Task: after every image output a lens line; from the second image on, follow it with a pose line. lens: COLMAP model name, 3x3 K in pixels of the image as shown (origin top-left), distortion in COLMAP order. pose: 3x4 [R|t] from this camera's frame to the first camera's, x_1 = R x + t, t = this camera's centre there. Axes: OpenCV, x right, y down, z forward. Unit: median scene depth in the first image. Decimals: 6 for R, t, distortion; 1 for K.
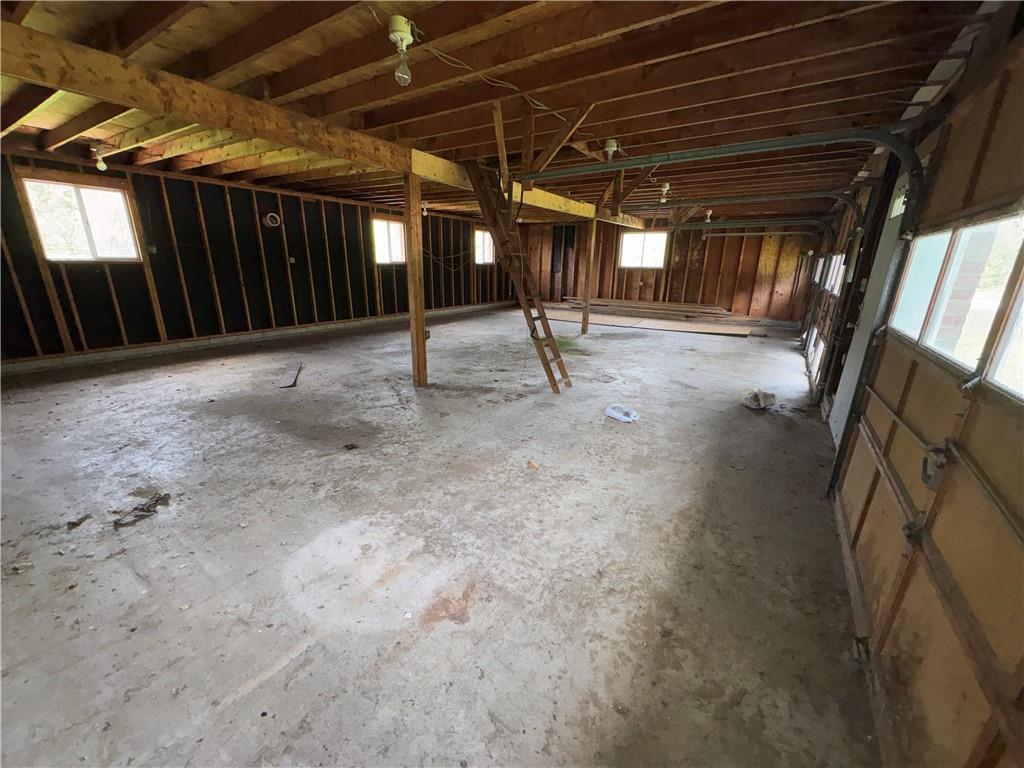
lens RADIAL K [[408.1, 0, 509.8], [0, 408.1, 387.1], [0, 0, 1]] dist [0.000576, 0.000012]
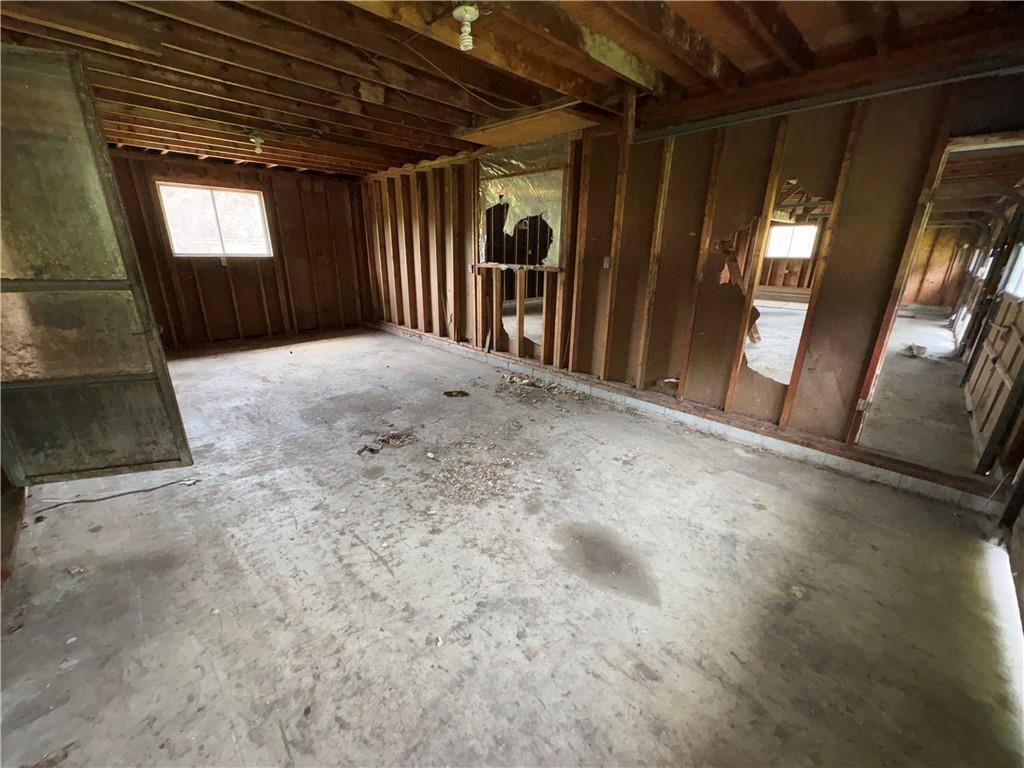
lens RADIAL K [[408.1, 0, 513.6], [0, 408.1, 386.8], [0, 0, 1]] dist [0.000576, 0.000012]
pose [[0.979762, 0.060626, -0.190765, -0.233837], [-0.055868, 0.997981, 0.030227, 0.092676], [0.192212, -0.018958, 0.981170, -0.331209]]
